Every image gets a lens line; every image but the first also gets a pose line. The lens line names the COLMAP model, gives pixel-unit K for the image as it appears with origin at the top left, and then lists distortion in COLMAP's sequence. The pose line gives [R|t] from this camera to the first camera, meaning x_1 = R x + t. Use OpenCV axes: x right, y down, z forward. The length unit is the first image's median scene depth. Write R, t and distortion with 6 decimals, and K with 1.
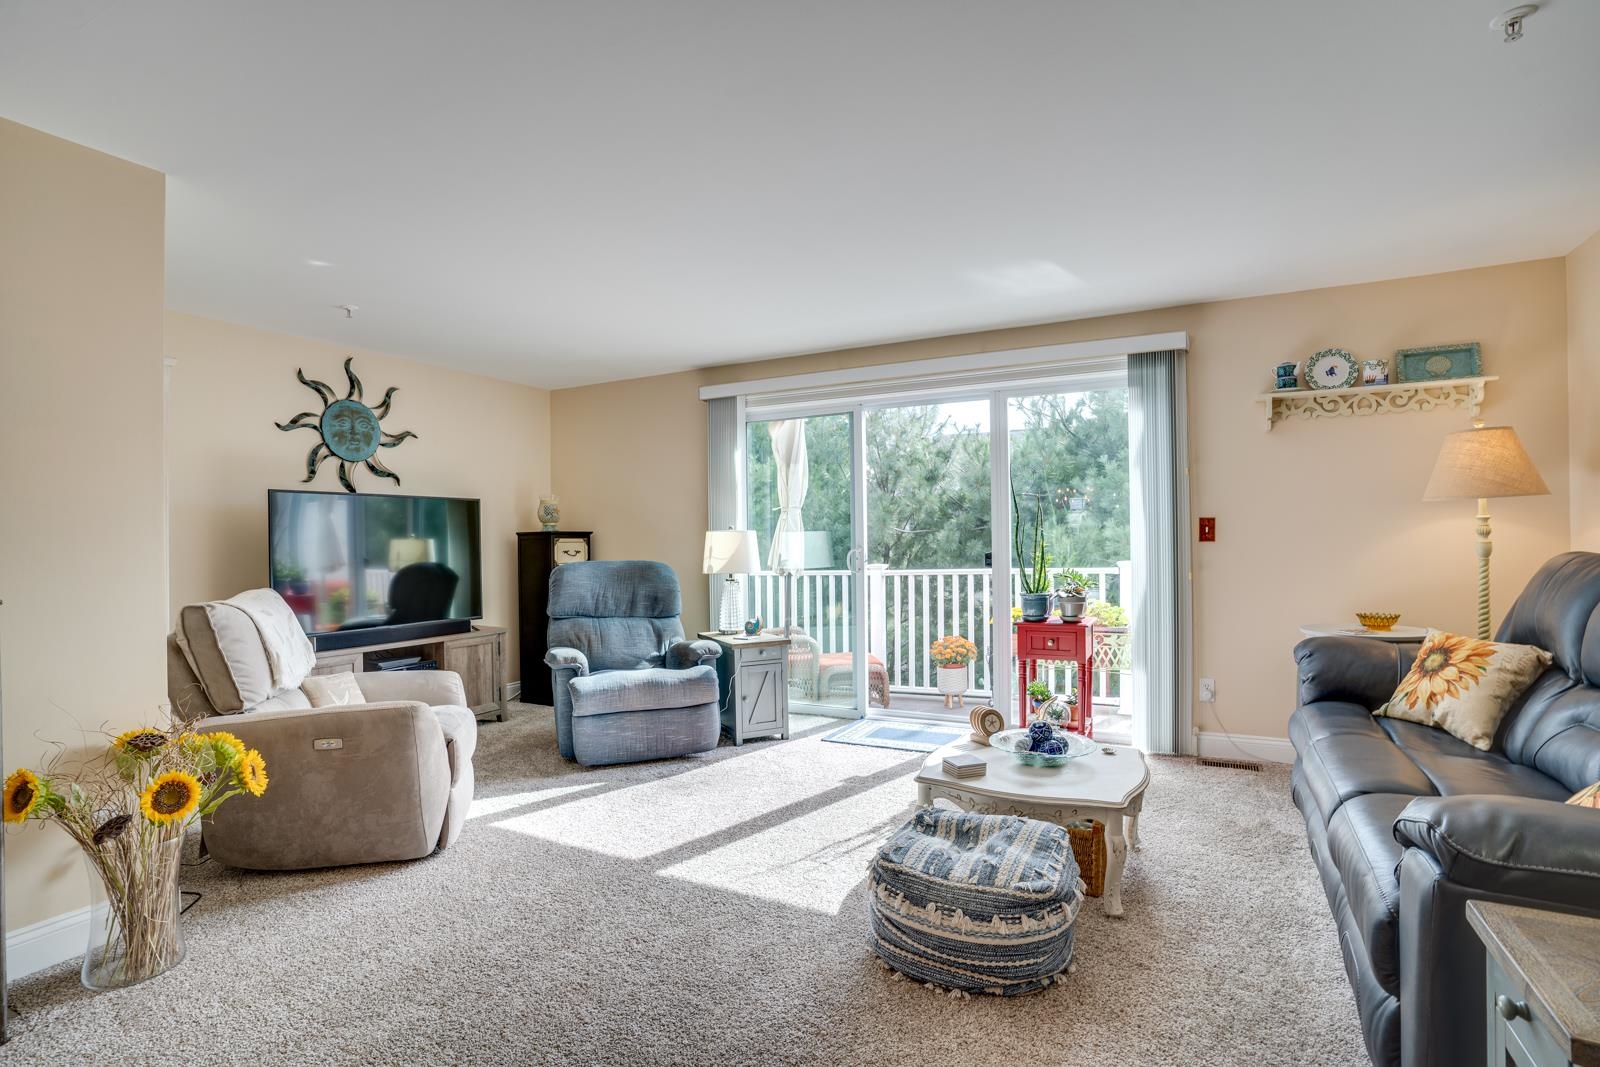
lens RADIAL K [[783.6, 0, 810.4], [0, 783.6, 540.5], [0, 0, 1]] dist [-0.059794, 0.023115]
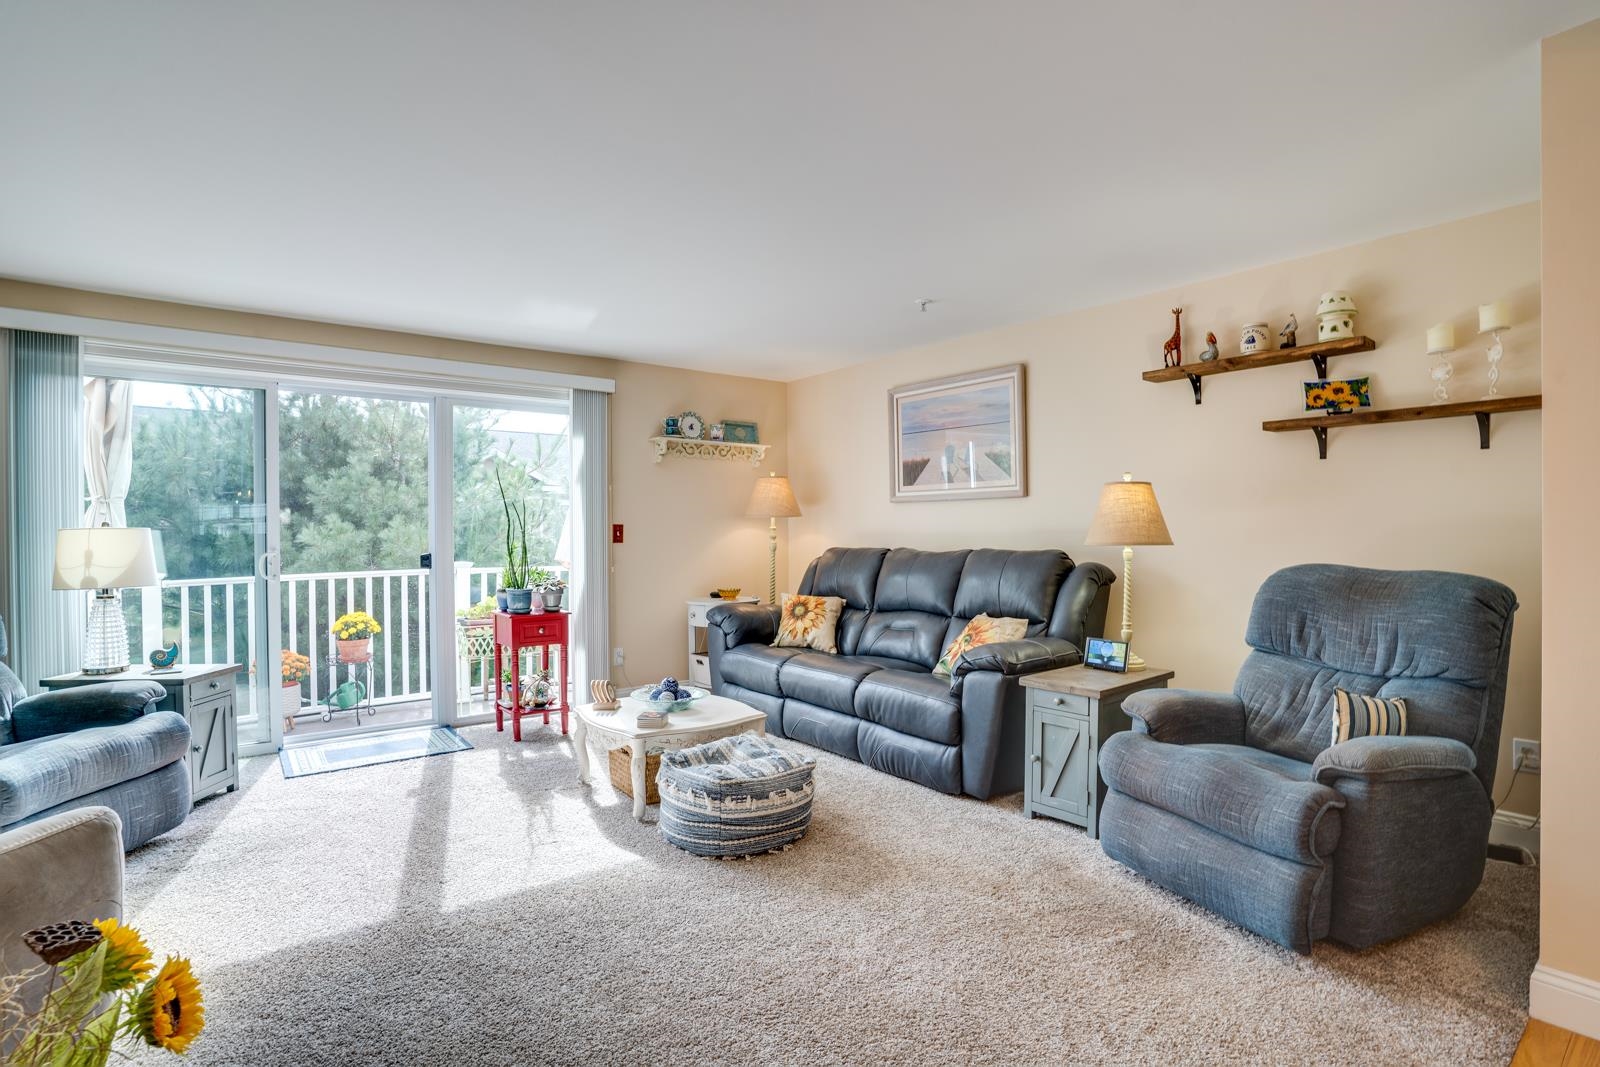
lens RADIAL K [[783.6, 0, 791.2], [0, 783.6, 544.2], [0, 0, 1]] dist [-0.059794, 0.023115]
pose [[0.422482, -0.001824, 0.906370, -0.570706], [0.001257, 0.999998, 0.001427, 0.002470], [-0.906370, 0.000537, 0.422483, 0.177484]]
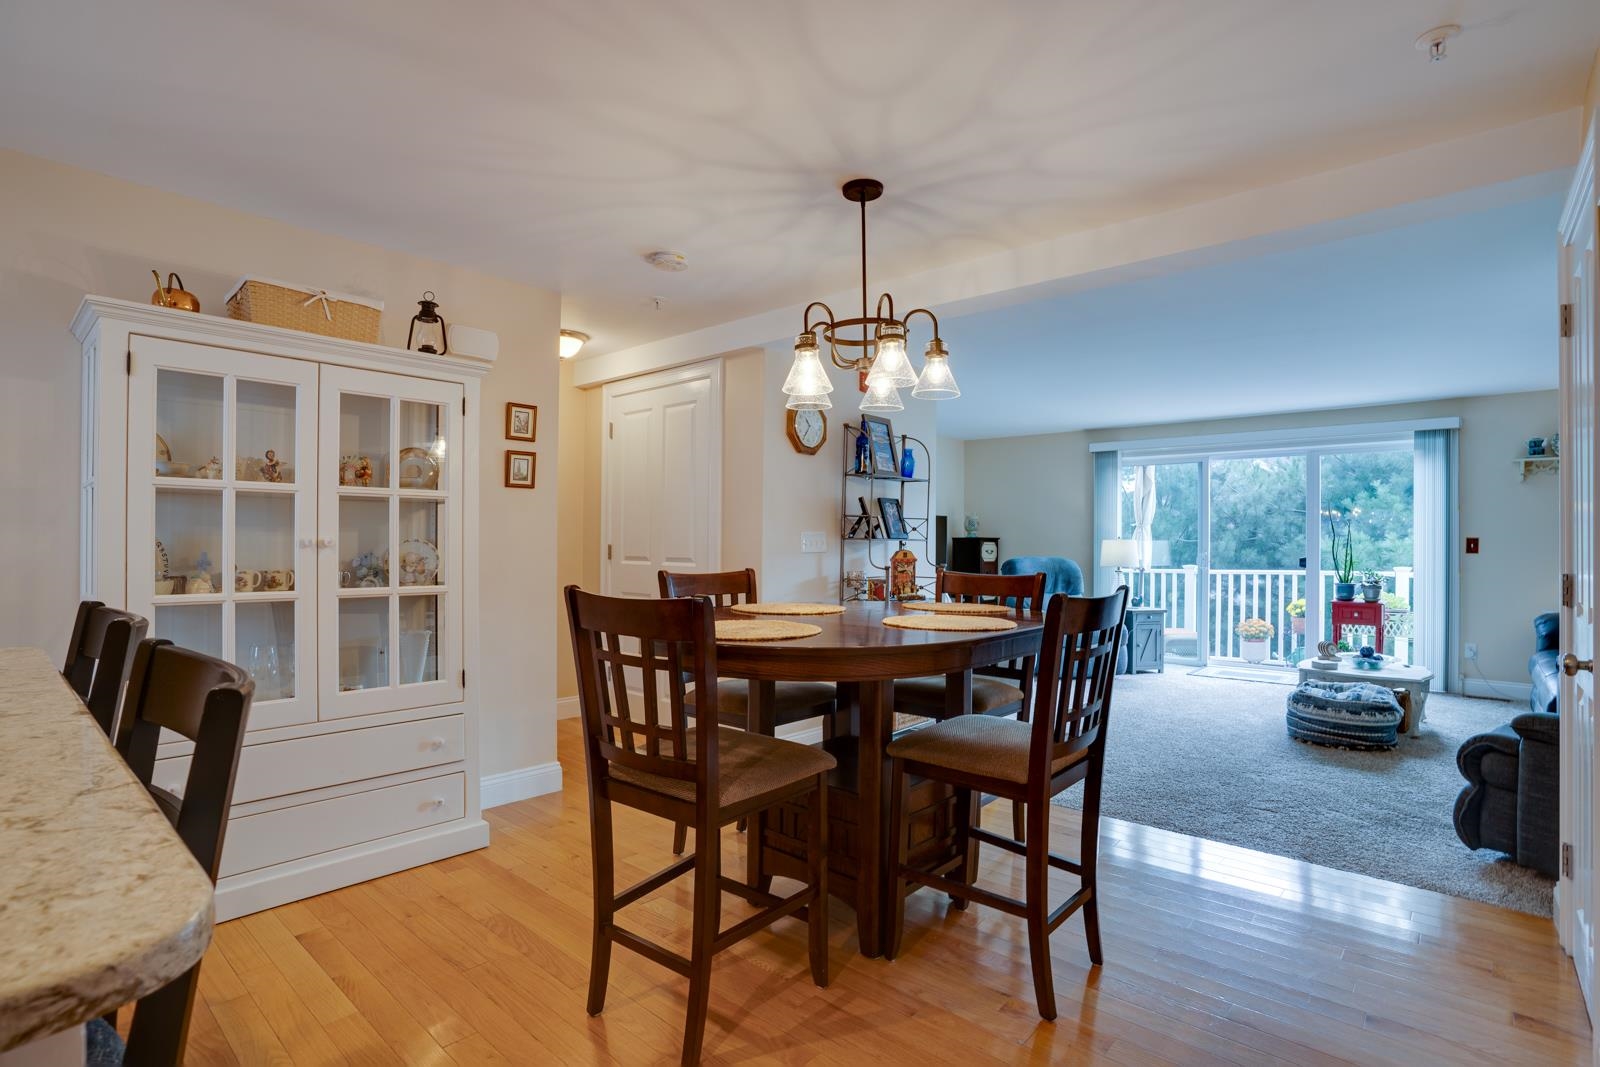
lens RADIAL K [[783.6, 0, 797.1], [0, 783.6, 542.2], [0, 0, 1]] dist [-0.059794, 0.023115]
pose [[0.967541, 0.019414, -0.251967, -0.404862], [-0.019430, 0.999808, 0.002421, 0.001731], [0.251966, 0.002553, 0.967733, -0.794461]]
